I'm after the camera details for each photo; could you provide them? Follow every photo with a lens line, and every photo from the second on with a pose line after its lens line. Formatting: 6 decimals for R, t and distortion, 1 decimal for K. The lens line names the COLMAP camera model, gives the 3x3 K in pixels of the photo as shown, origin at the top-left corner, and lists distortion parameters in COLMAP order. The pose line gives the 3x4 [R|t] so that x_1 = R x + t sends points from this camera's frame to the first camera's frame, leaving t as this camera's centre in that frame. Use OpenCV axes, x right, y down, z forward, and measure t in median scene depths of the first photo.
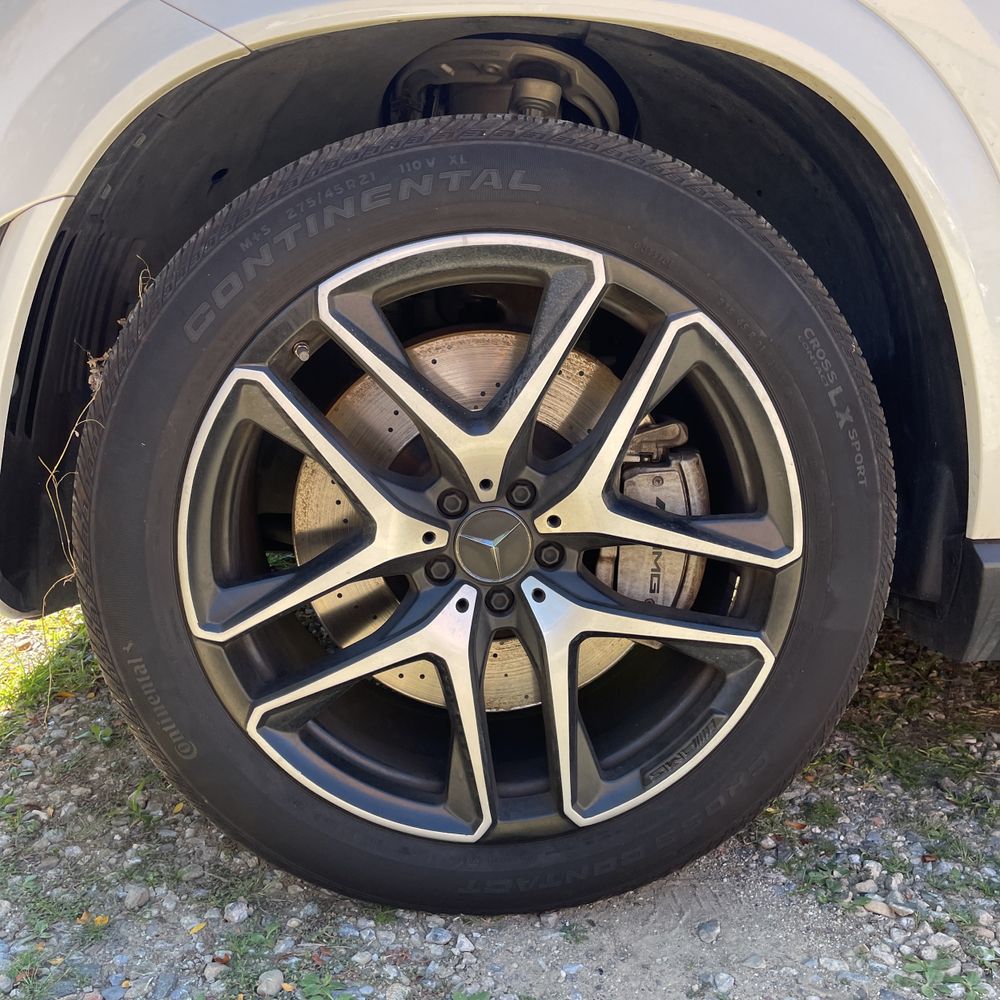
lens RADIAL K [[998.7, 0, 500.0], [0, 998.7, 500.0], [0, 0, 1]] dist [0.087061, -0.124182]
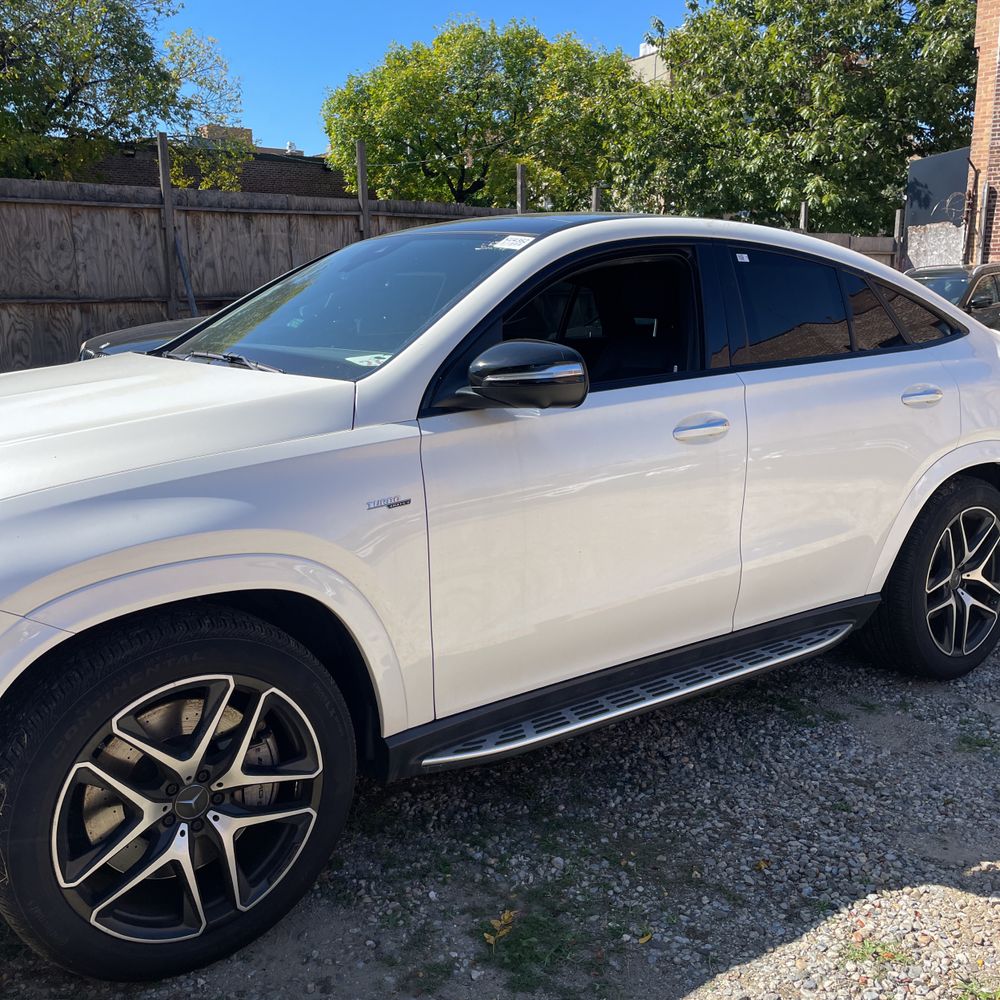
lens RADIAL K [[998.7, 0, 500.0], [0, 998.7, 500.0], [0, 0, 1]] dist [0.087061, -0.124182]
pose [[0.836599, -0.126565, 0.532994, -0.544921], [0.128578, 0.991132, 0.033535, -0.605265], [-0.532512, 0.040476, 0.845454, -1.286066]]
